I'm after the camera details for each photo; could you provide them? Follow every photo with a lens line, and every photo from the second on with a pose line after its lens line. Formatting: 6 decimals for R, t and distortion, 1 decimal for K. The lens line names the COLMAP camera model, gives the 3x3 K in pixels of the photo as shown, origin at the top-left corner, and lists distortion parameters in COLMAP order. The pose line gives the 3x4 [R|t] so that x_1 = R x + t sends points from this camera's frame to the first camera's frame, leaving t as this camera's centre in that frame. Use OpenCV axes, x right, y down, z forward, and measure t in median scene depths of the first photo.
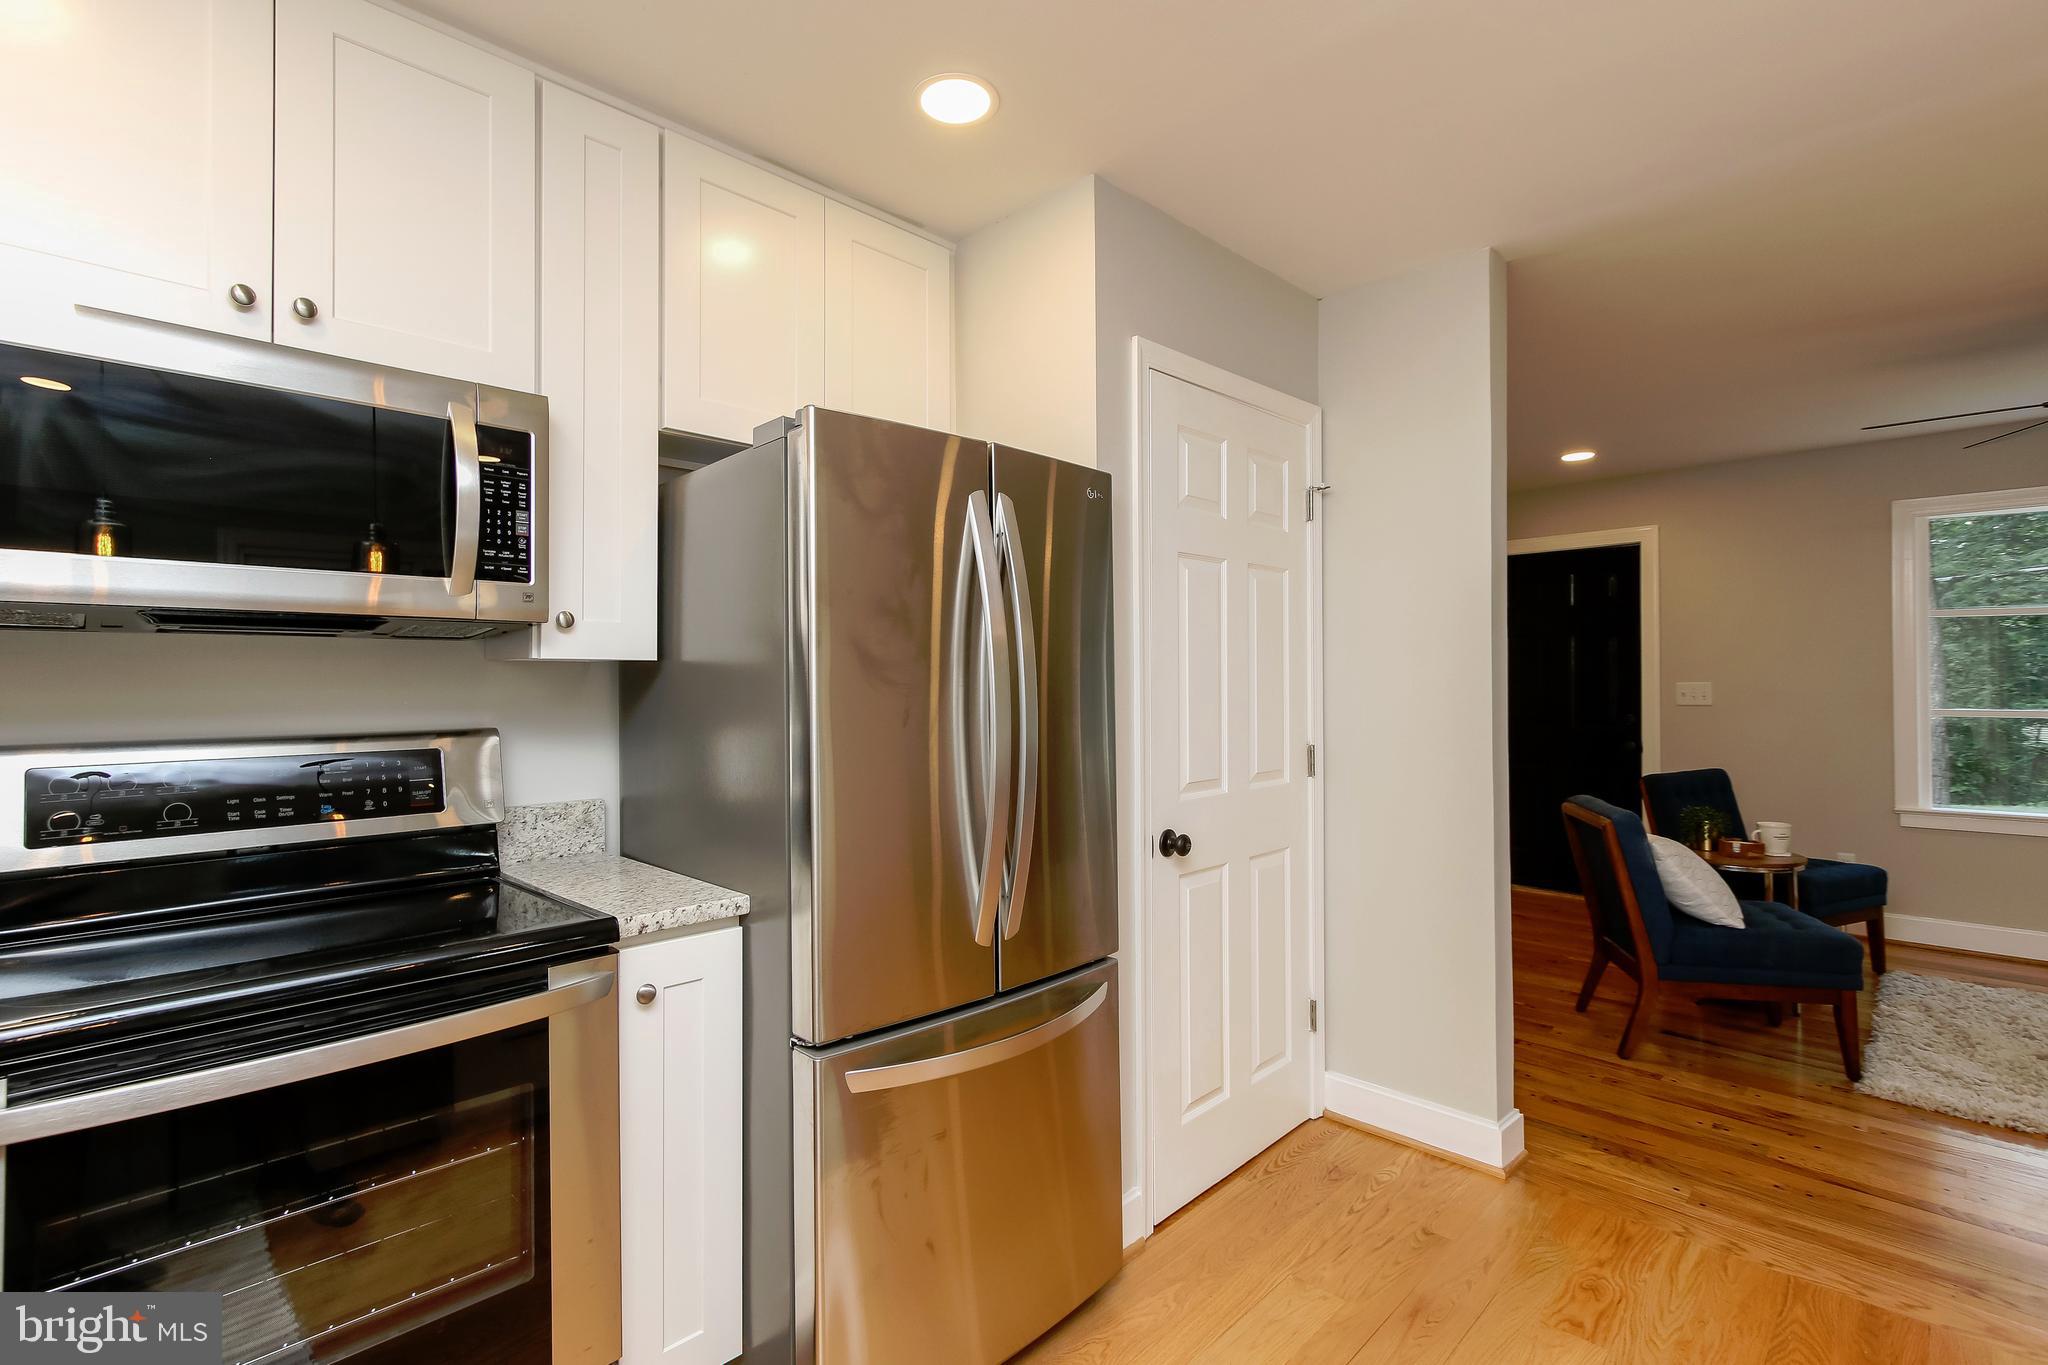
lens RADIAL K [[928.1, 0, 989.1], [0, 928.1, 674.7], [0, 0, 1]] dist [0.001045, 0.000539]
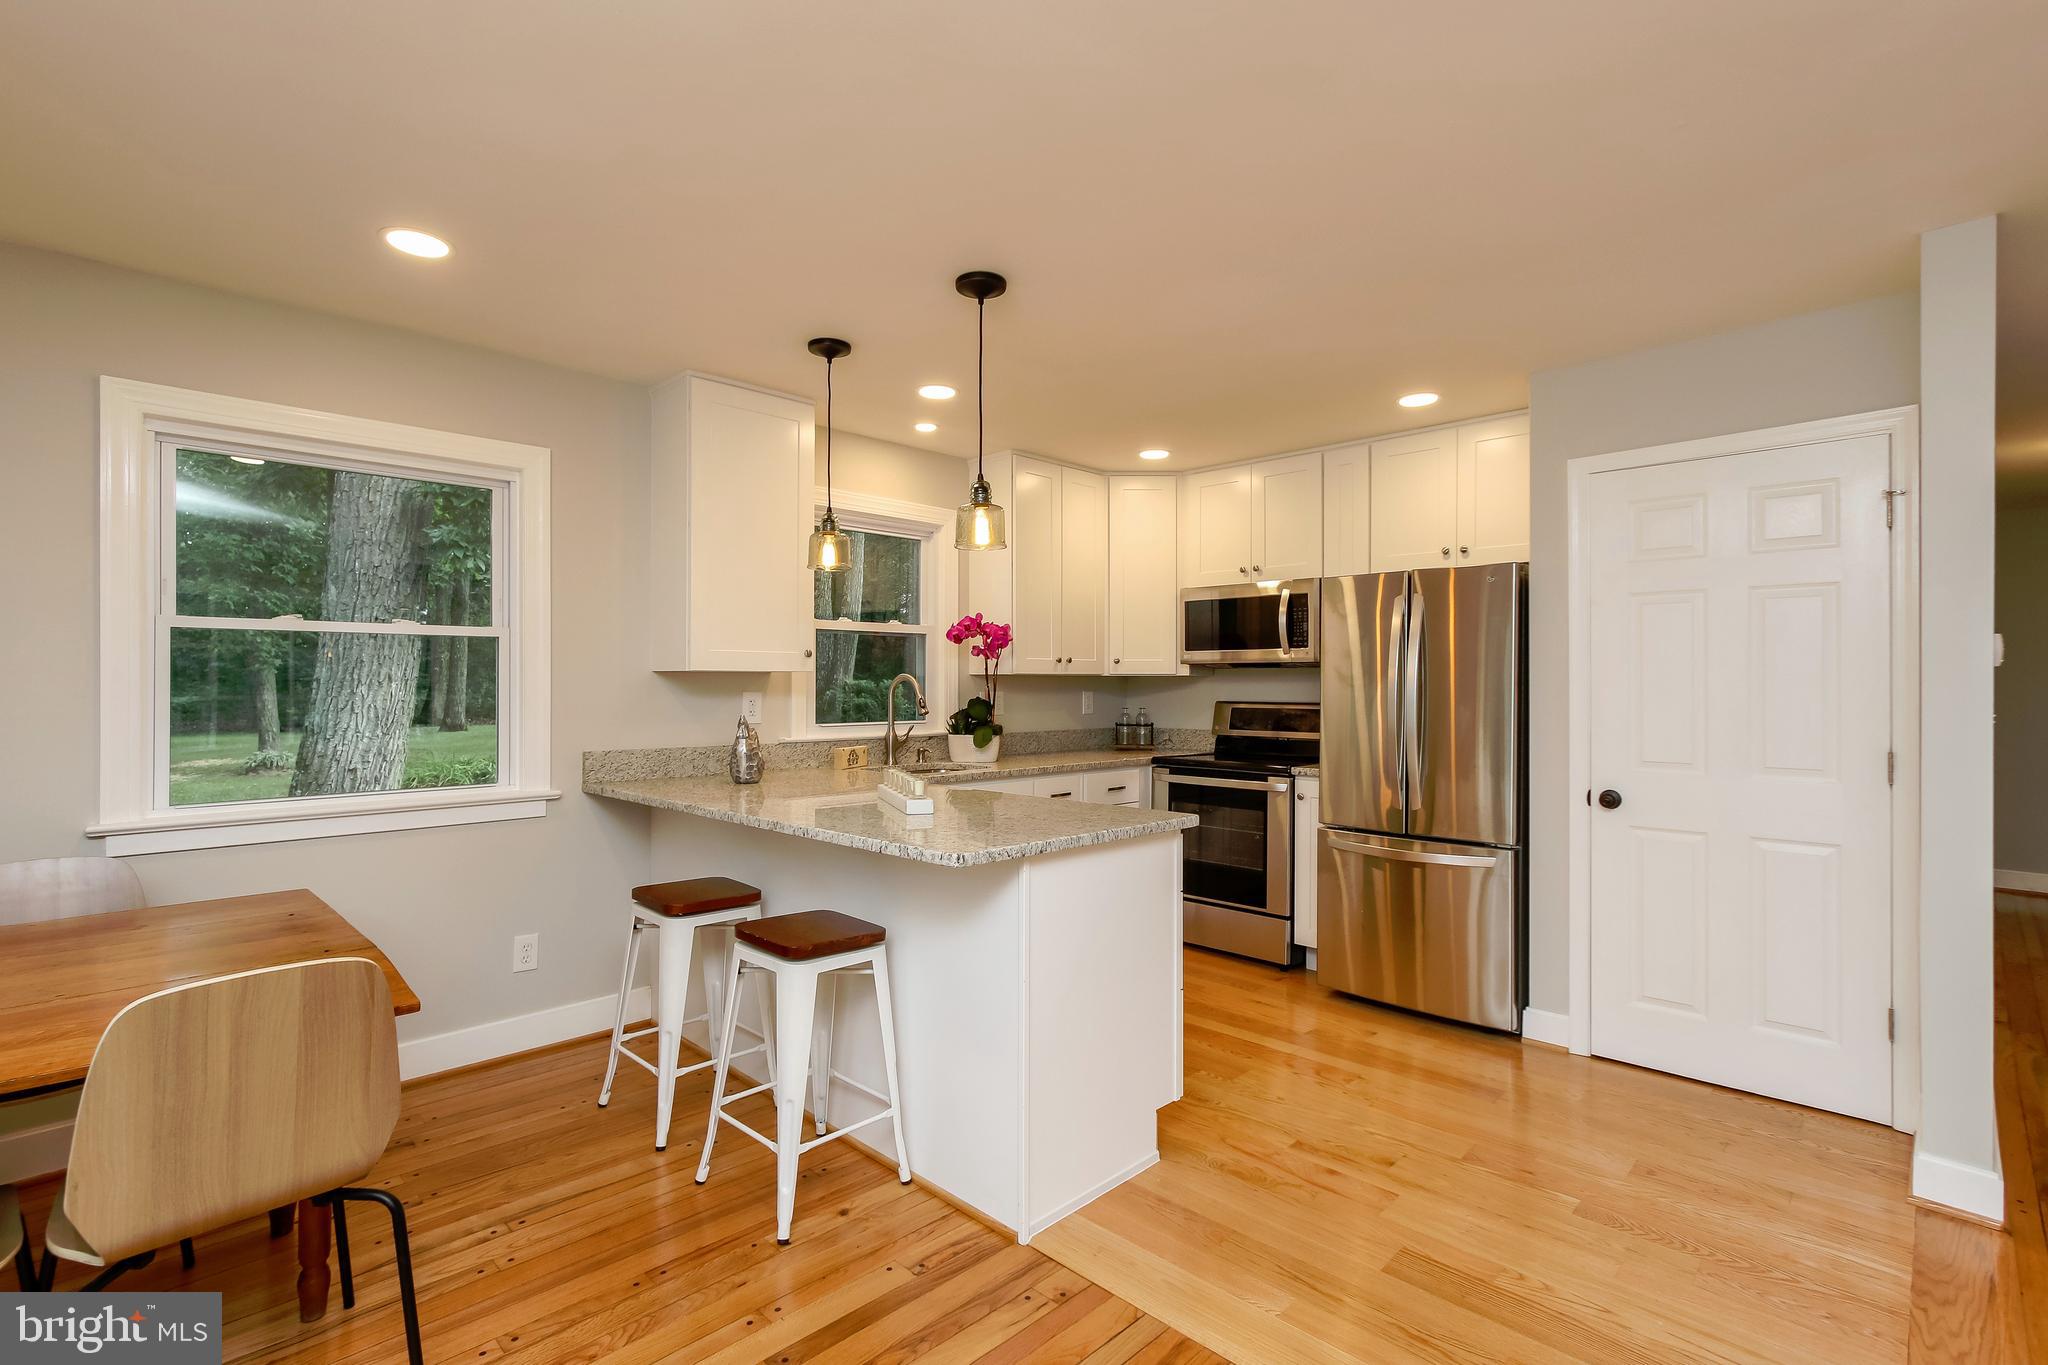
lens RADIAL K [[947.9, 0, 1018.0], [0, 947.9, 678.3], [0, 0, 1]] dist [-0.000407, 0.000545]
pose [[0.026402, 0.000149, -0.999651, 1.346080], [0.004301, 0.999991, 0.000263, -0.007246], [0.999642, -0.004306, 0.026401, 0.042017]]
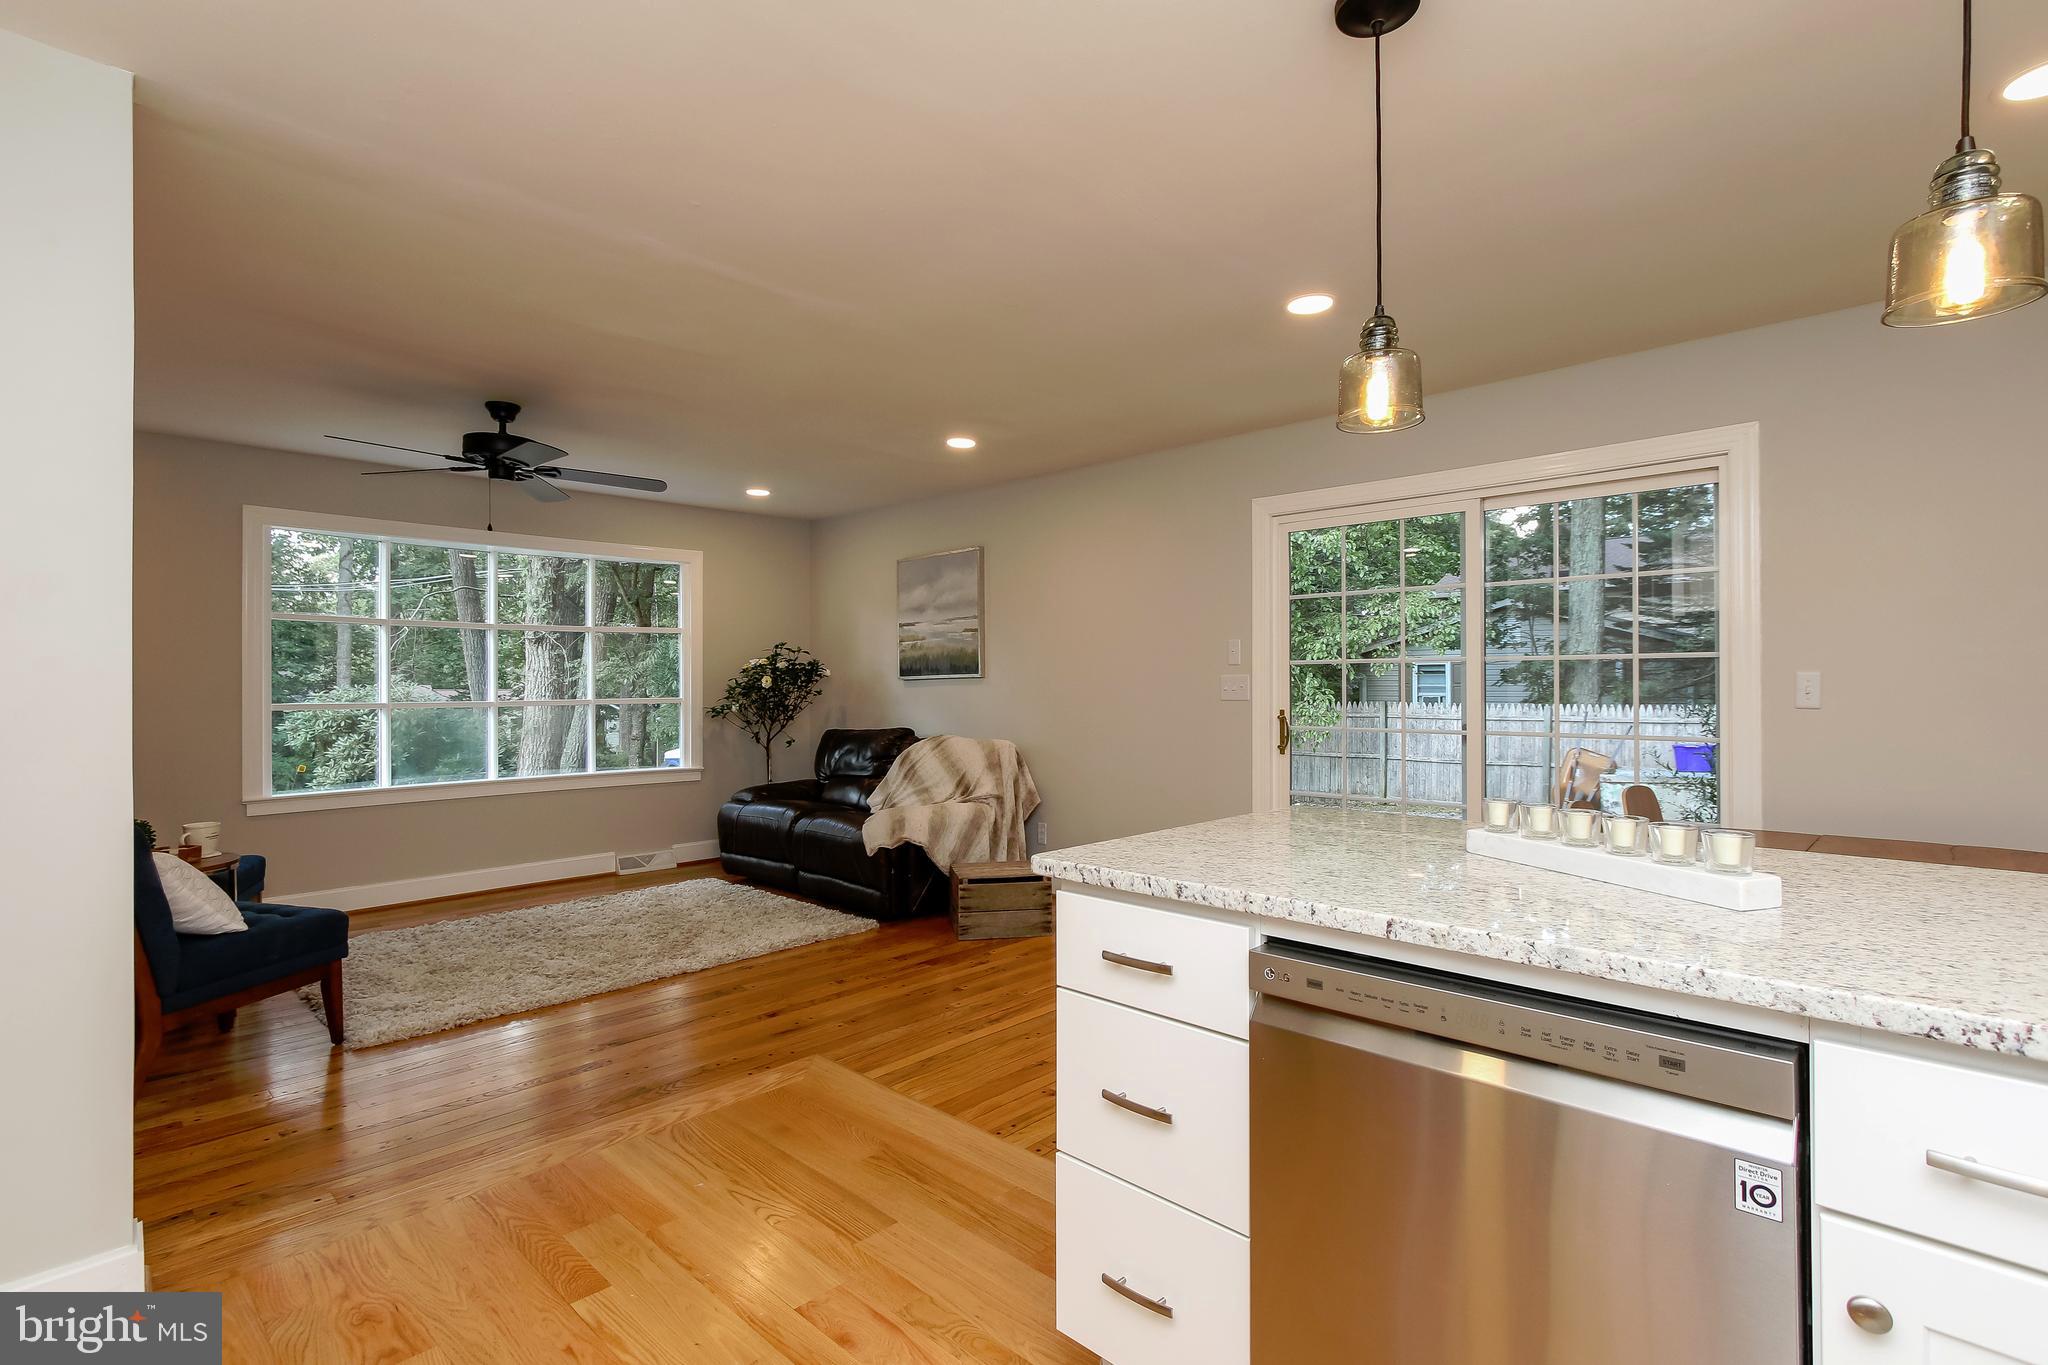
lens RADIAL K [[962.9, 0, 1031.7], [0, 962.9, 684.9], [0, 0, 1]] dist [0.002386, 0.000456]
pose [[-0.048588, 0.005809, 0.998802, -0.243415], [-0.004709, 0.999971, -0.006045, 0.030008], [-0.998808, -0.004997, -0.048559, 0.290224]]
